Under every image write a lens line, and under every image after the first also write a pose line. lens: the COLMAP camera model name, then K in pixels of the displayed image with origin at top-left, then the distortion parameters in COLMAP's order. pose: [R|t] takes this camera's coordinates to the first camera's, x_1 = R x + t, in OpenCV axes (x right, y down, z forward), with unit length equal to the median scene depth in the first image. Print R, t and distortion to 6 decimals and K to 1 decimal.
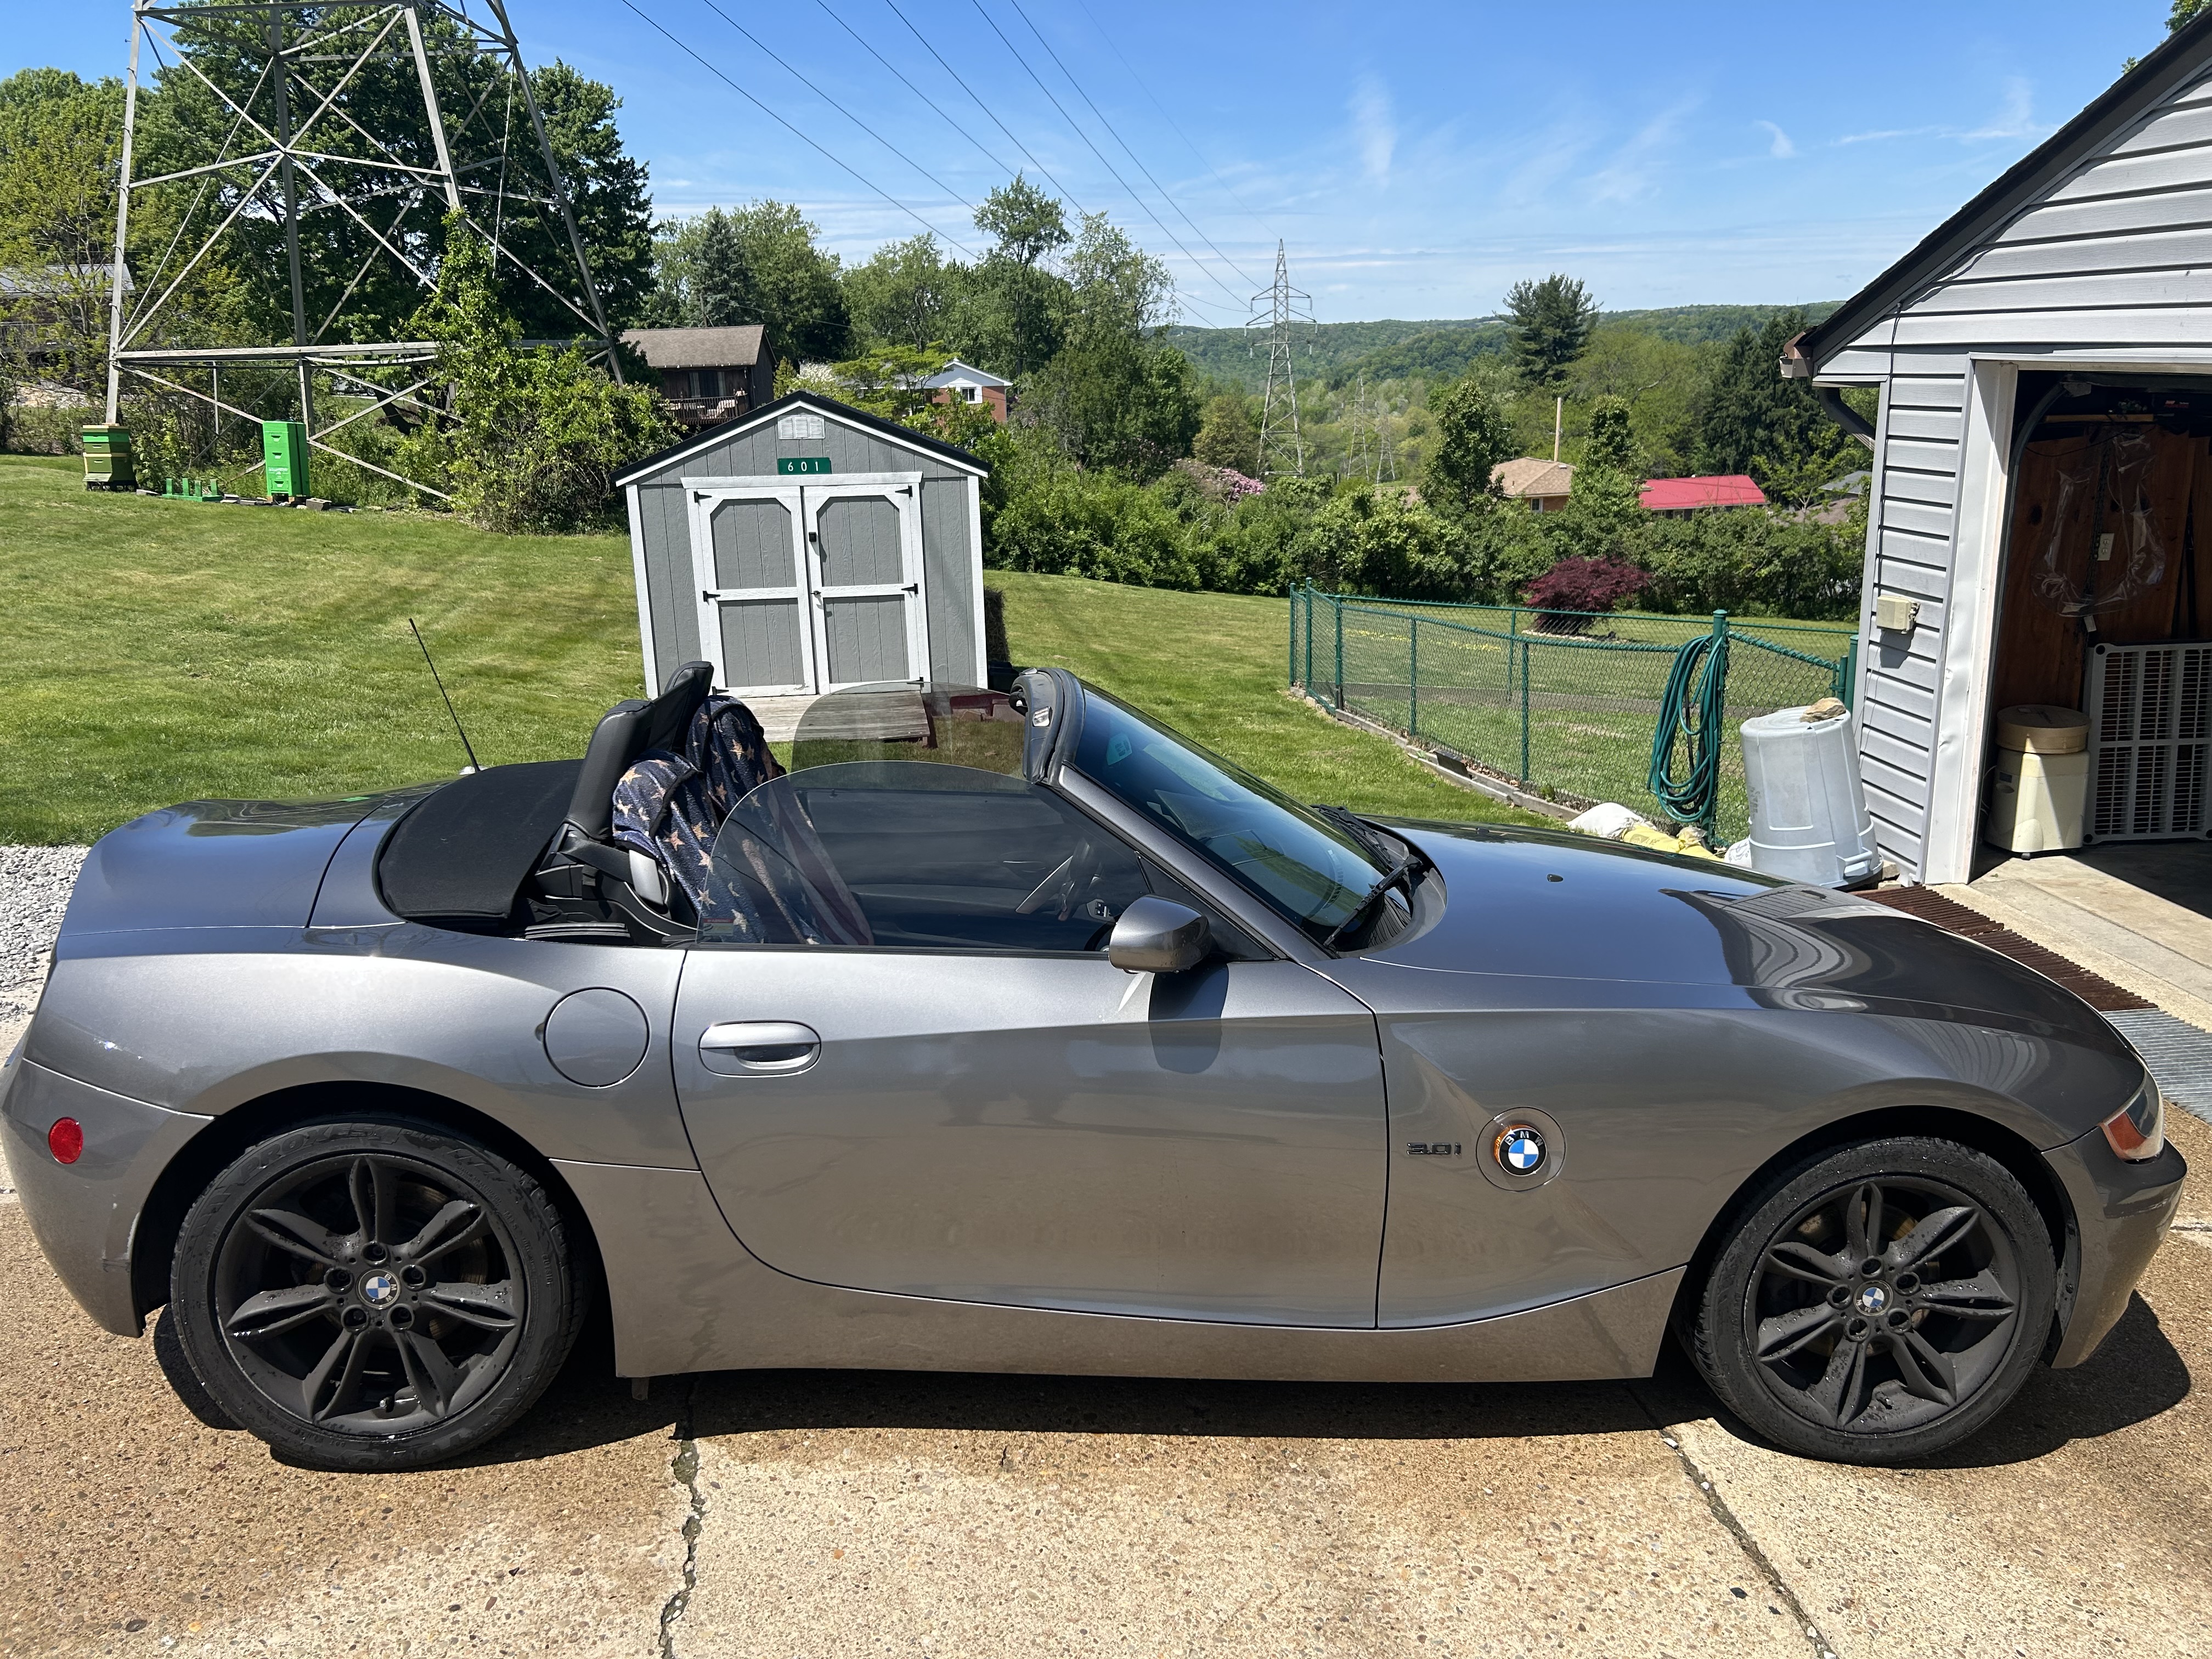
lens RADIAL K [[1684.2, 0, 1109.9], [0, 1684.2, 820.9], [0, 0, 1]] dist [0.047797, -0.053103]
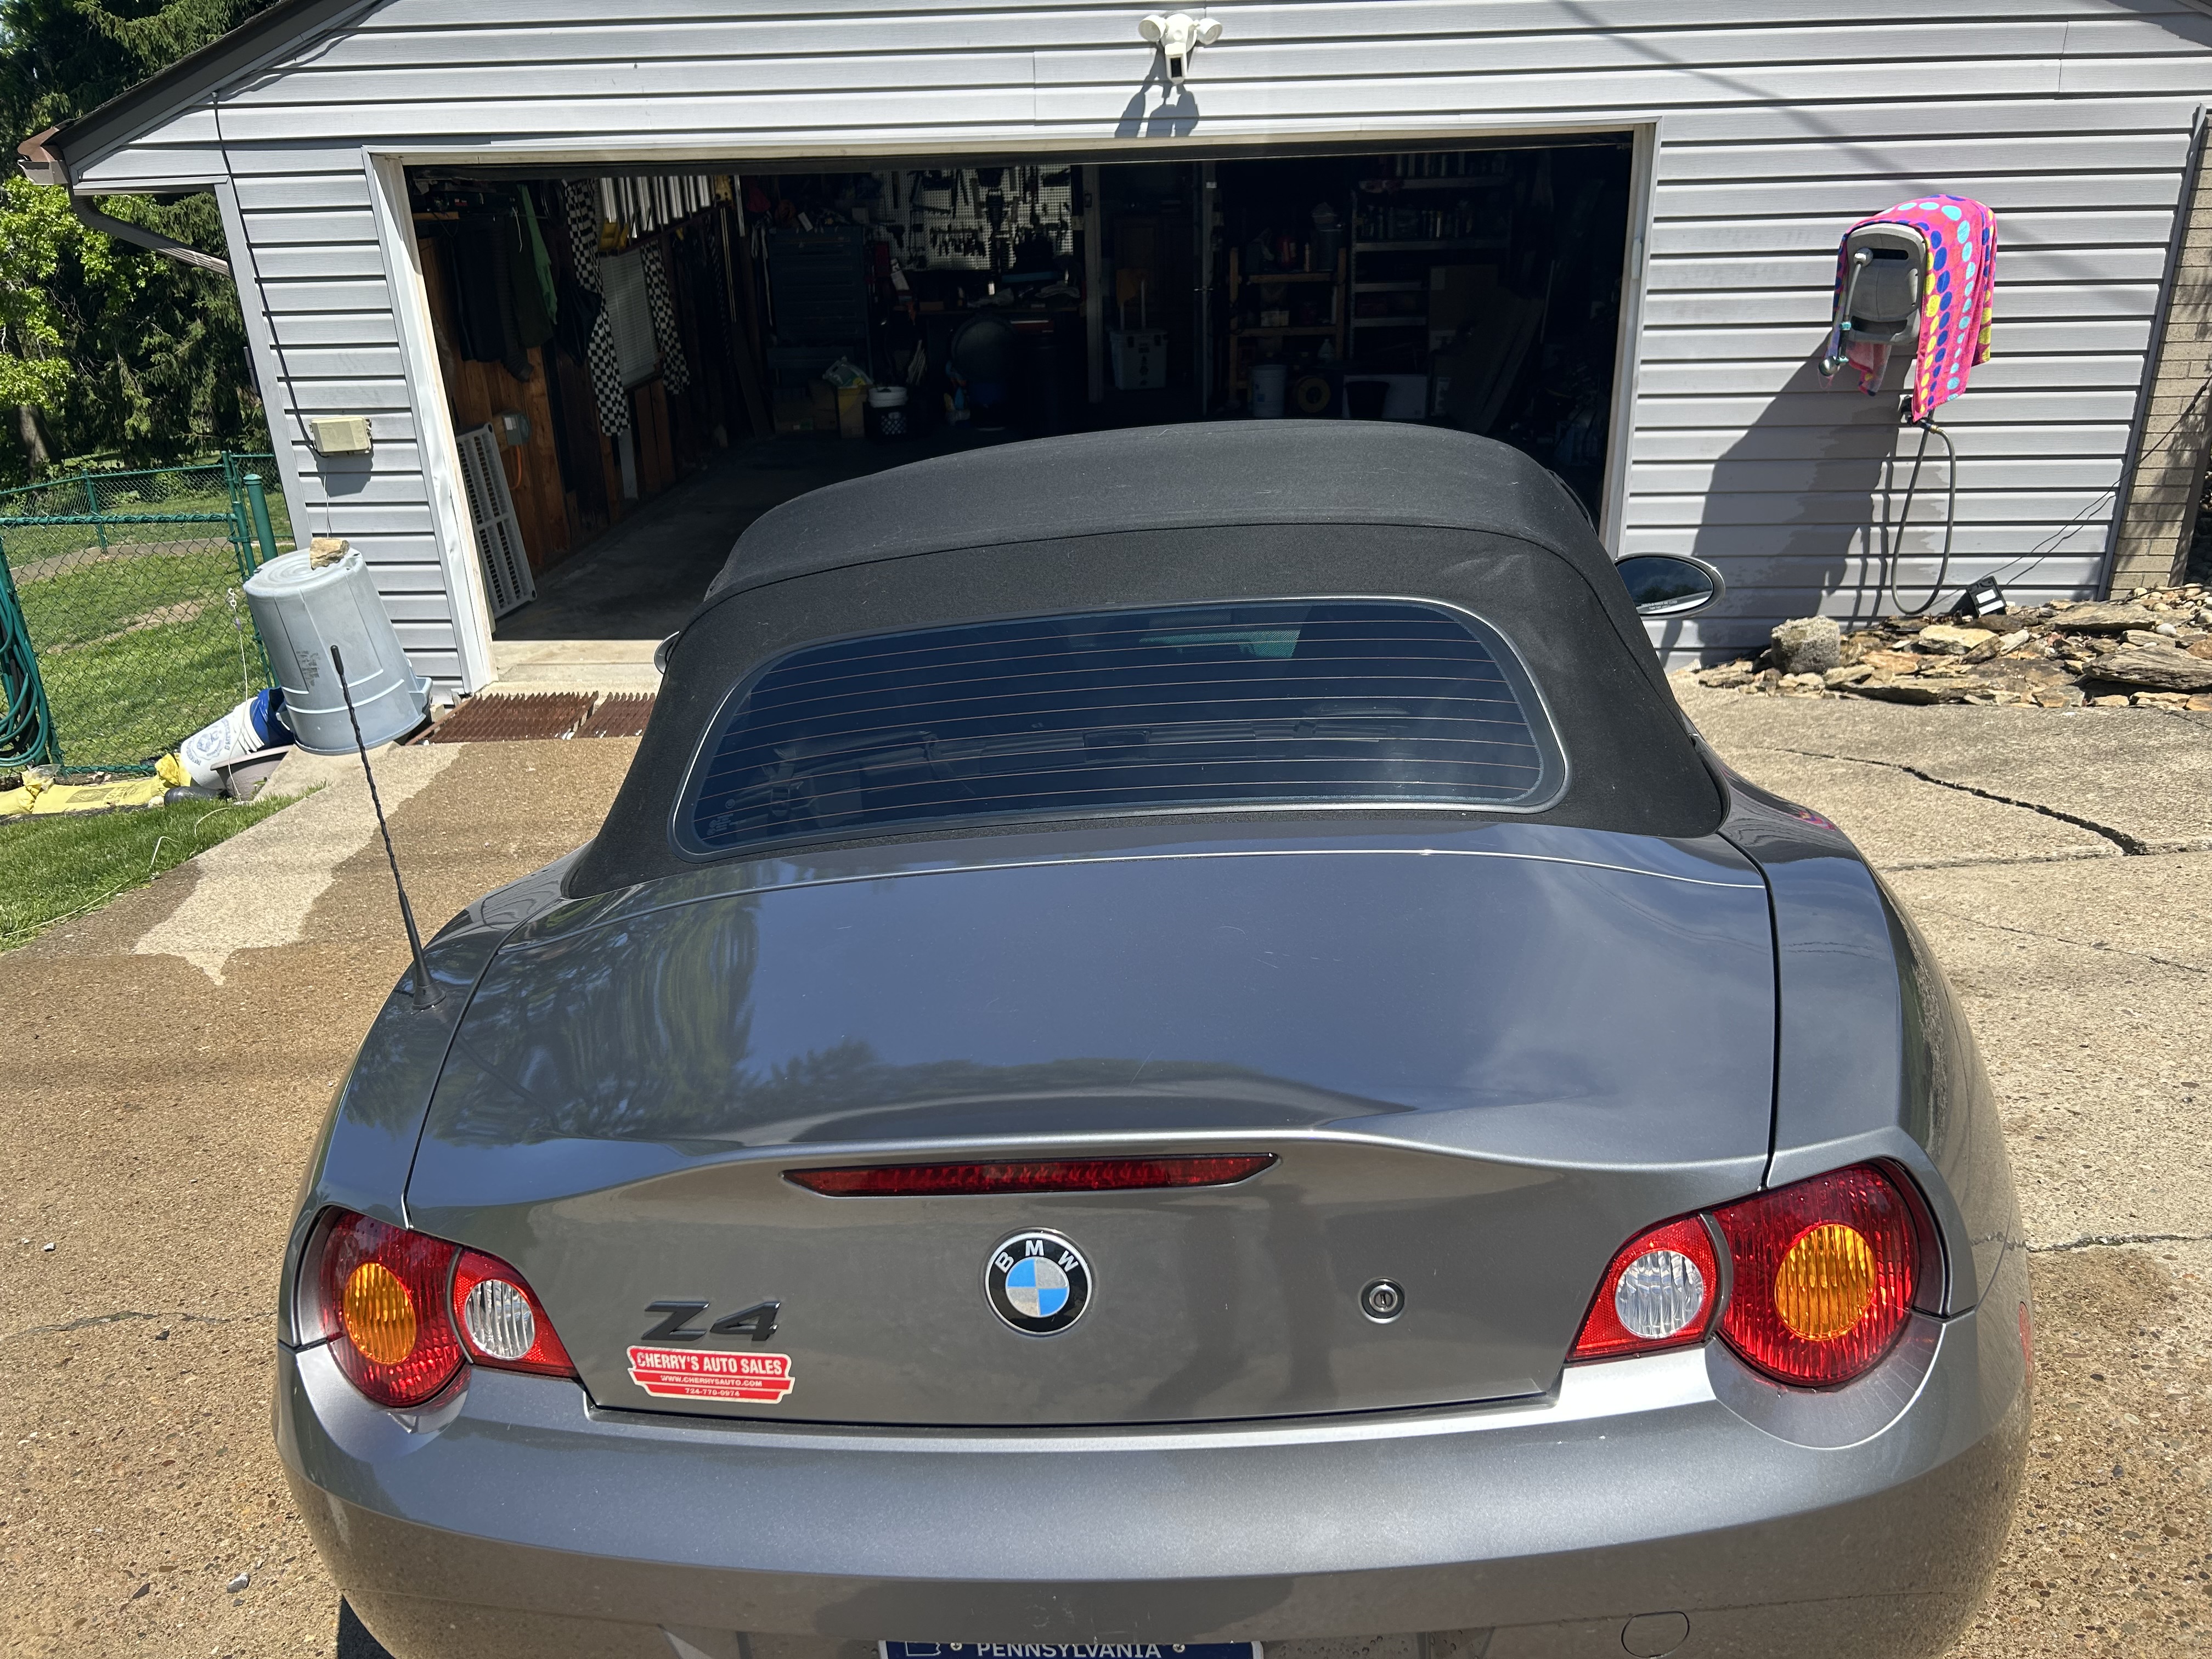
lens RADIAL K [[1682.7, 0, 1106.0], [0, 1682.7, 829.5], [0, 0, 1]] dist [0.049732, -0.055354]
pose [[0.169601, -0.358769, 0.917889, -0.404549], [0.287486, 0.908884, 0.302129, -0.084010], [-0.942649, 0.212639, 0.257289, 0.393649]]
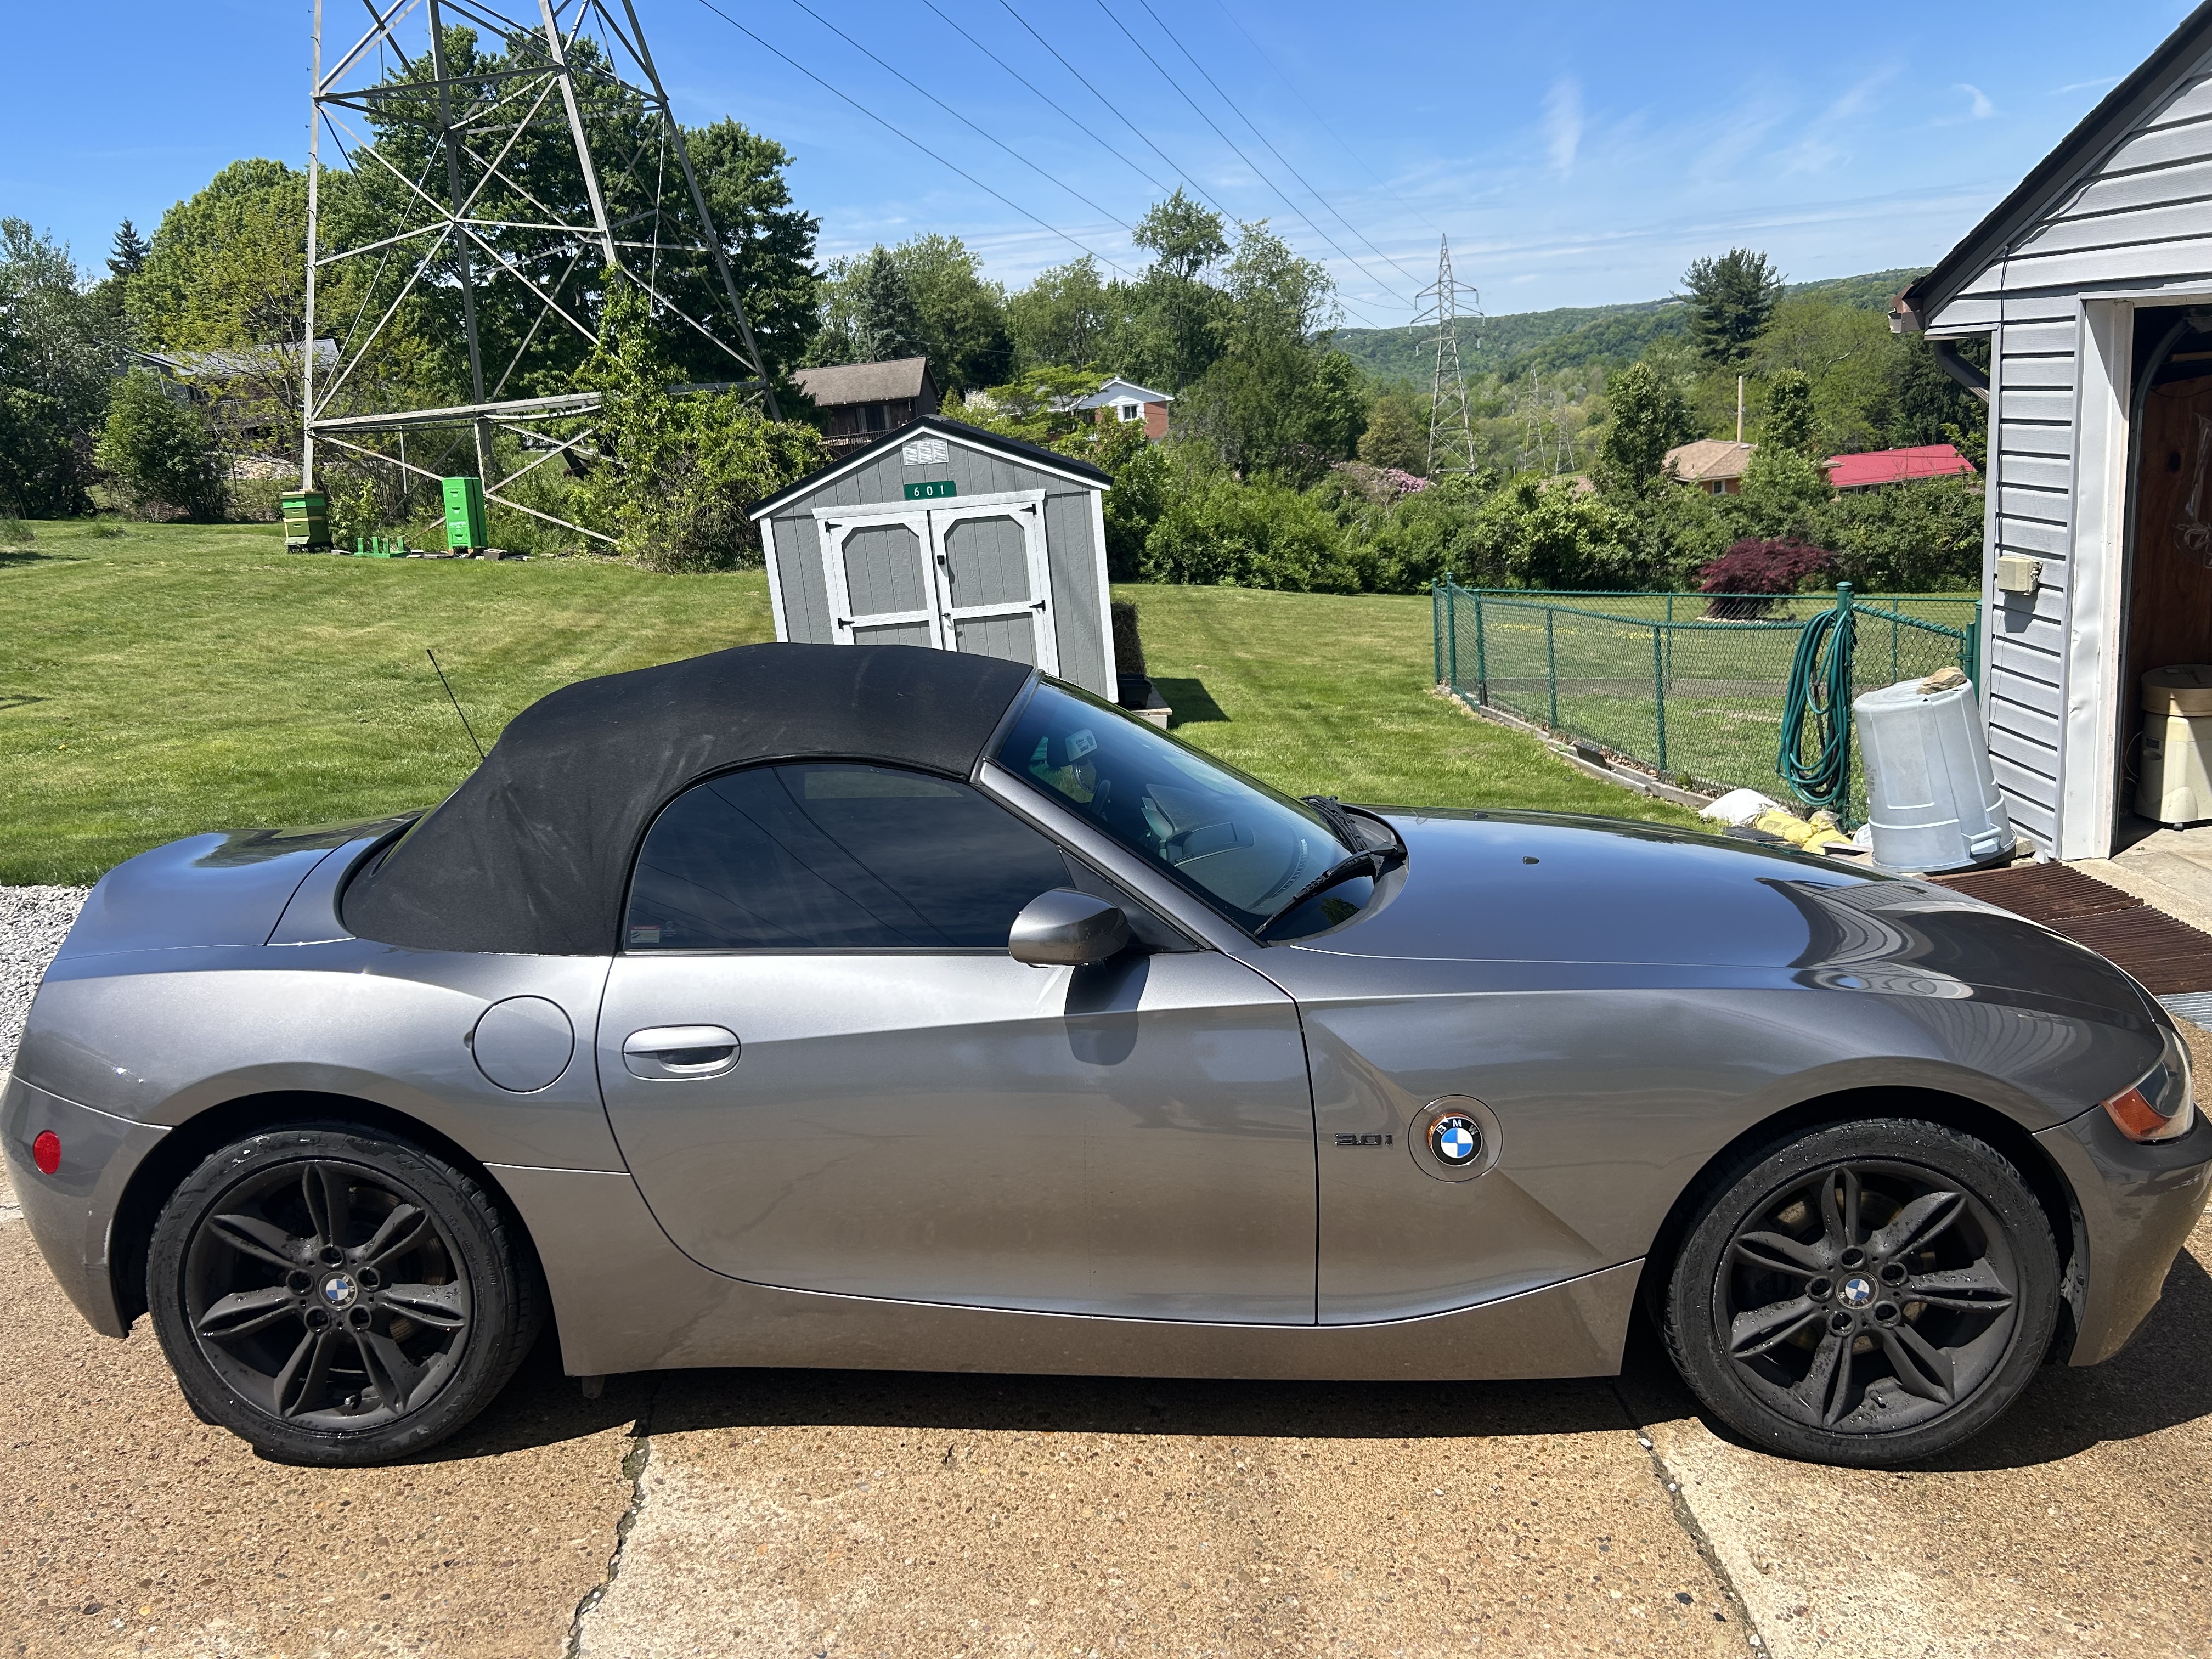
lens RADIAL K [[1682.7, 0, 1106.0], [0, 1682.7, 829.5], [0, 0, 1]] dist [0.049732, -0.055354]
pose [[0.993445, -0.036484, -0.108336, 0.055509], [0.036215, 0.999334, -0.004453, 0.005207], [0.108426, 0.000500, 0.994104, 0.005908]]
